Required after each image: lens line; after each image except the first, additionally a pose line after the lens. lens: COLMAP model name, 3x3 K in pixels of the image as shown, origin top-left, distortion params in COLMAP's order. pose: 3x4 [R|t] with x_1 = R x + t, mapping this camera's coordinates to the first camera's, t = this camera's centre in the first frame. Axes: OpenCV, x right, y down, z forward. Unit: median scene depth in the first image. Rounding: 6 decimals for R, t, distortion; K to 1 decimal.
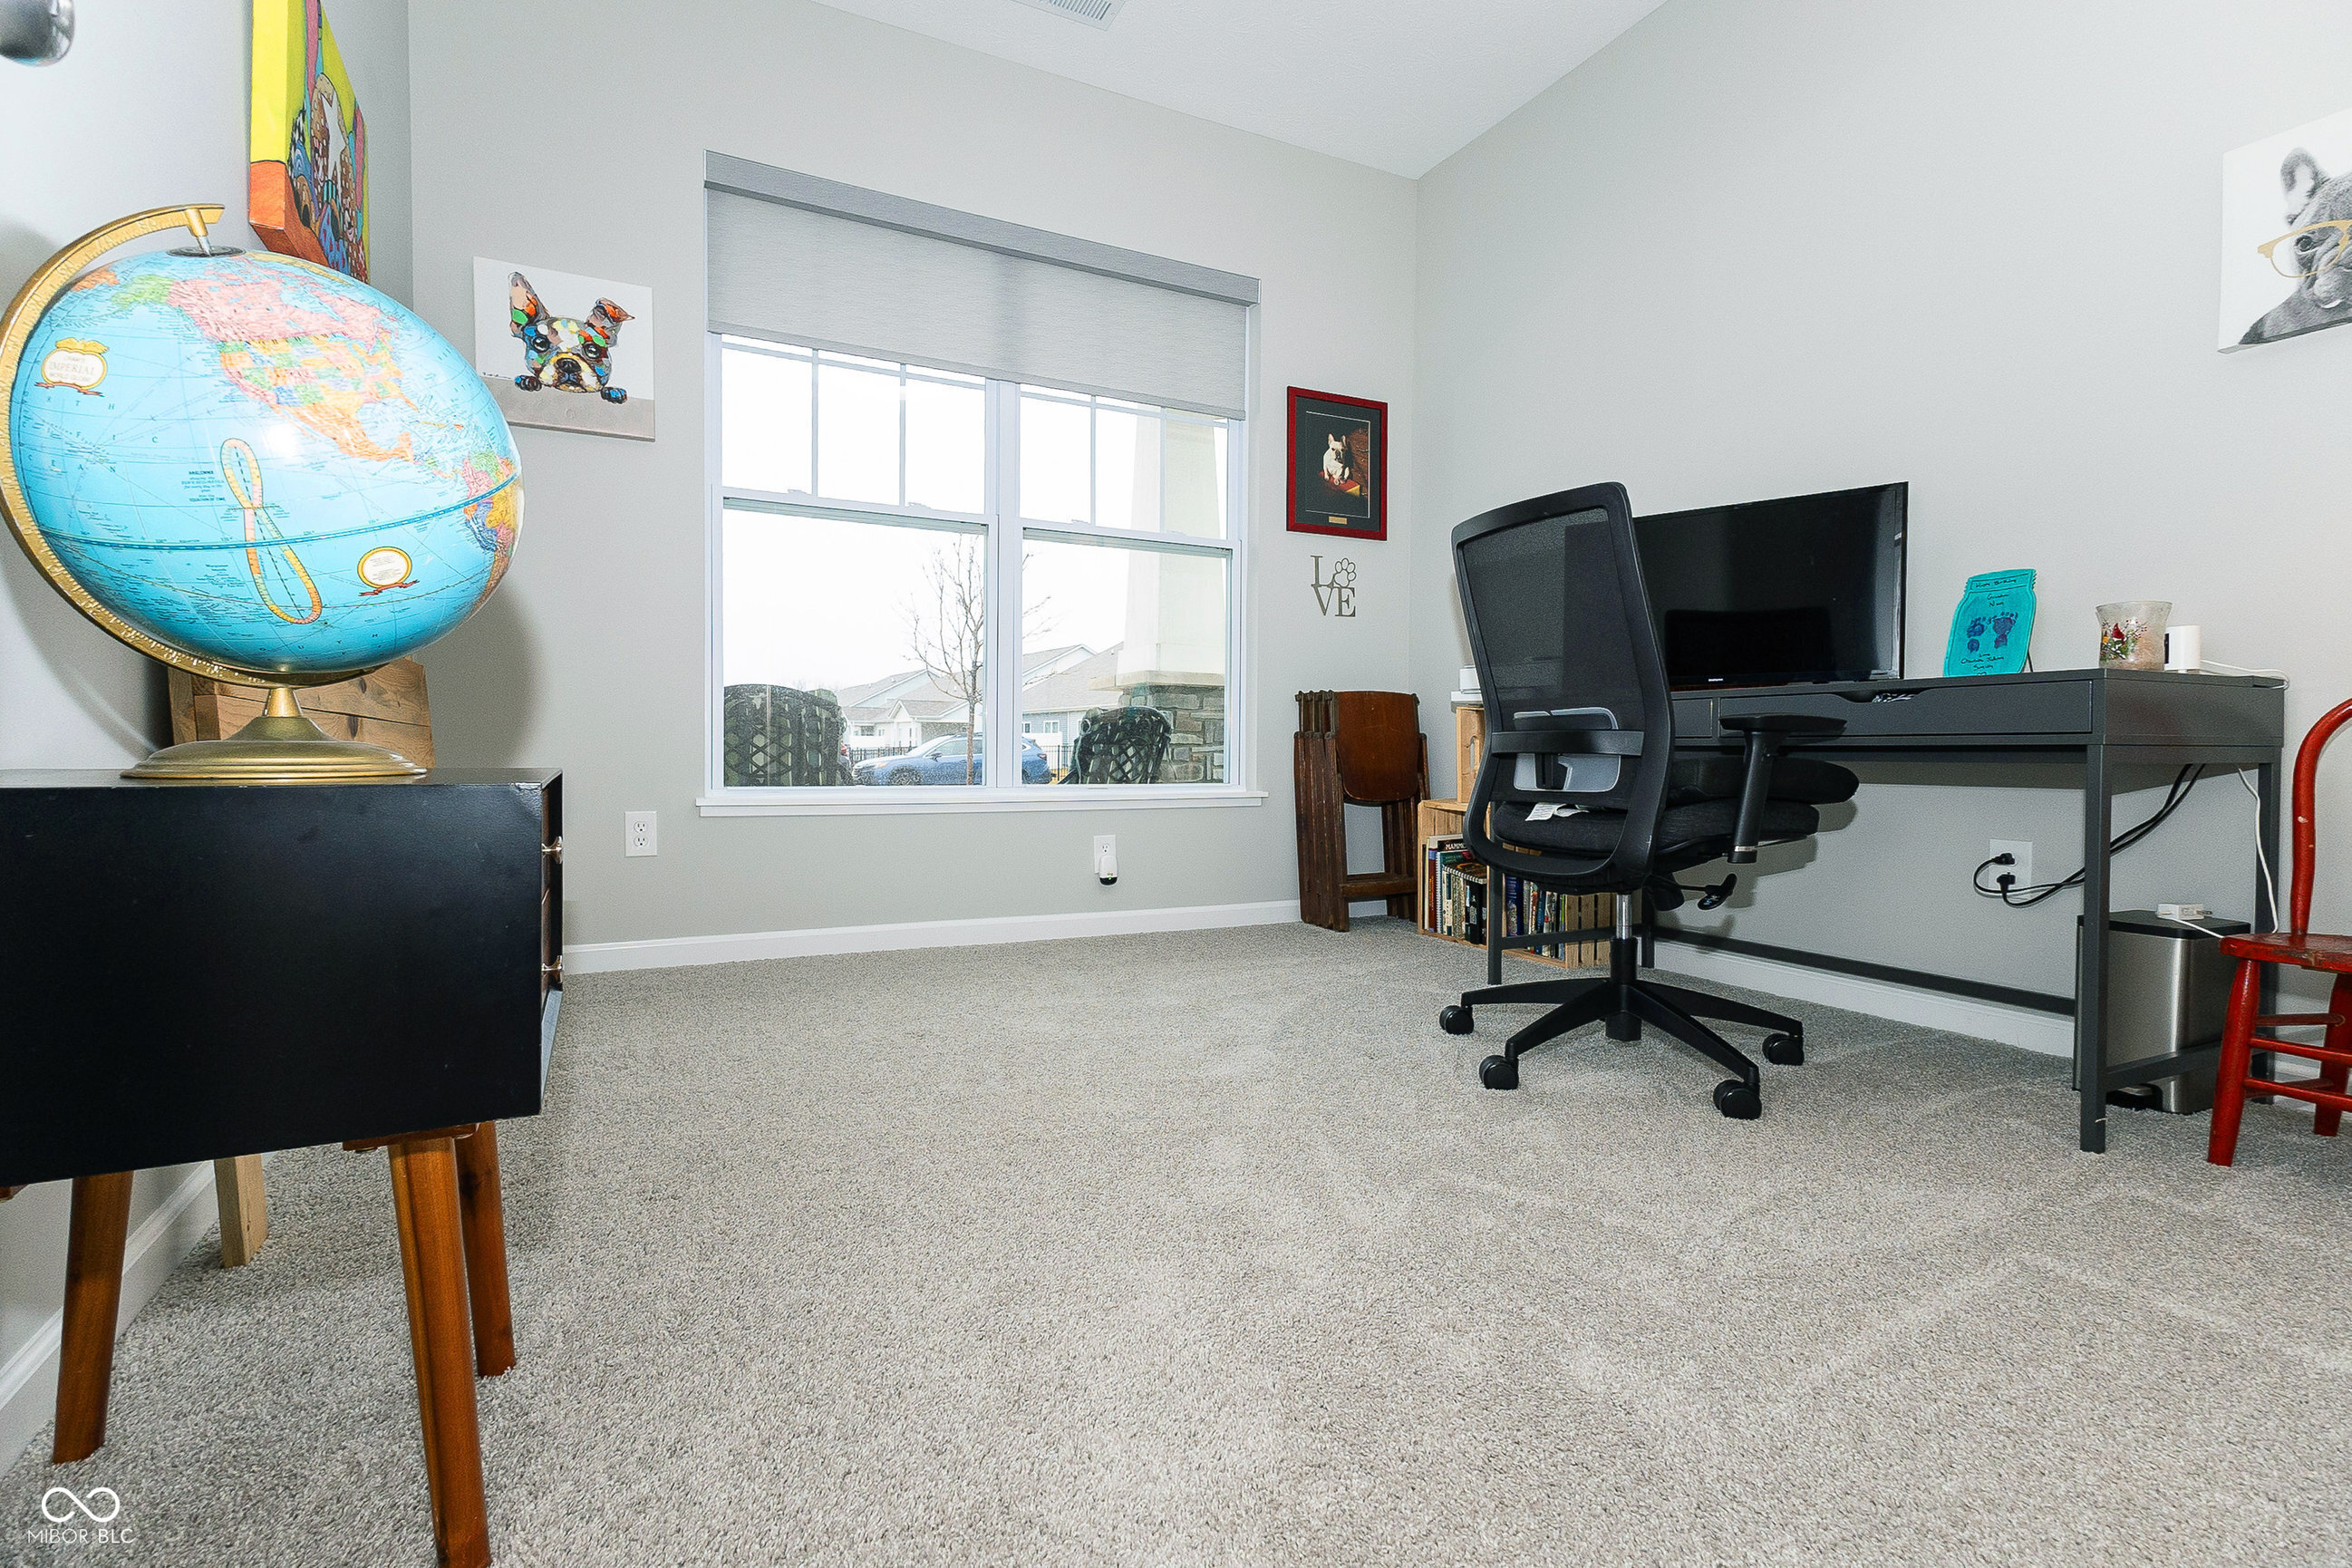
lens RADIAL K [[1127.0, 0, 1154.1], [0, 1127.0, 782.9], [0, 0, 1]] dist [0.018465, -0.003269]
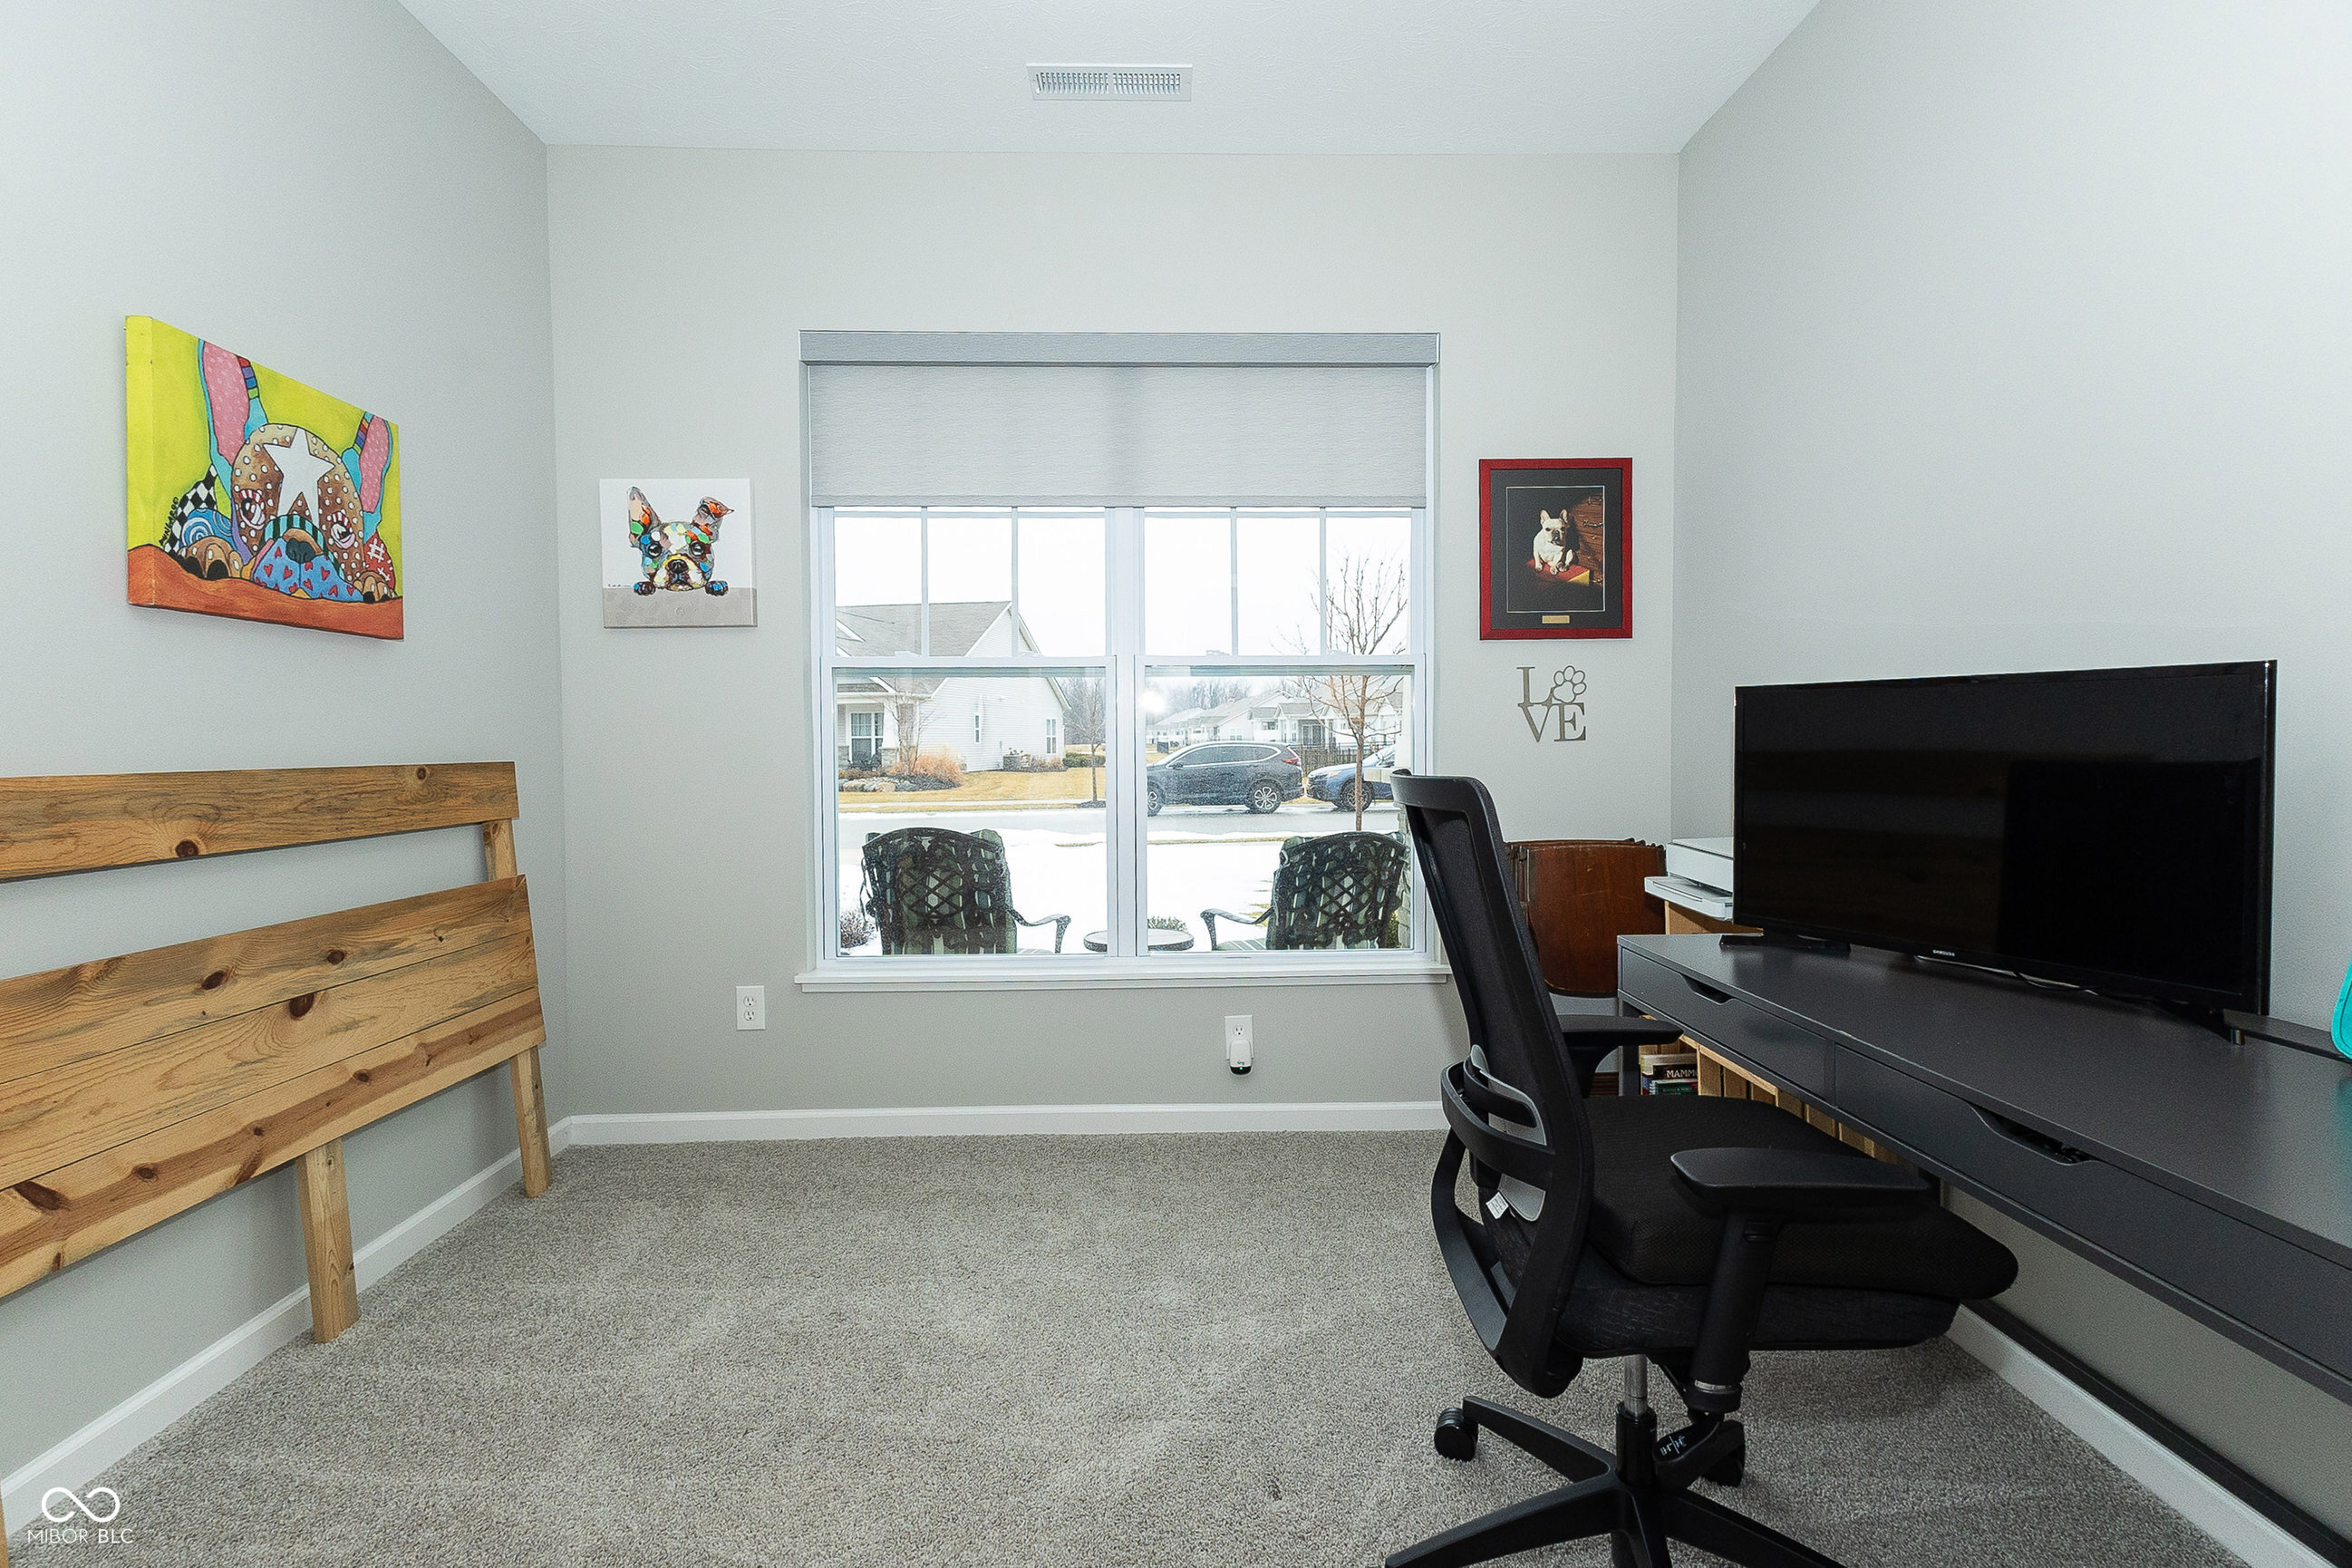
lens RADIAL K [[1127.0, 0, 1179.2], [0, 1127.0, 769.0], [0, 0, 1]] dist [0.018465, -0.003269]
pose [[0.905344, -0.001616, -0.424676, 0.284292], [0.005590, 0.999951, 0.008112, -0.150783], [0.424642, -0.009718, 0.905309, 0.199454]]
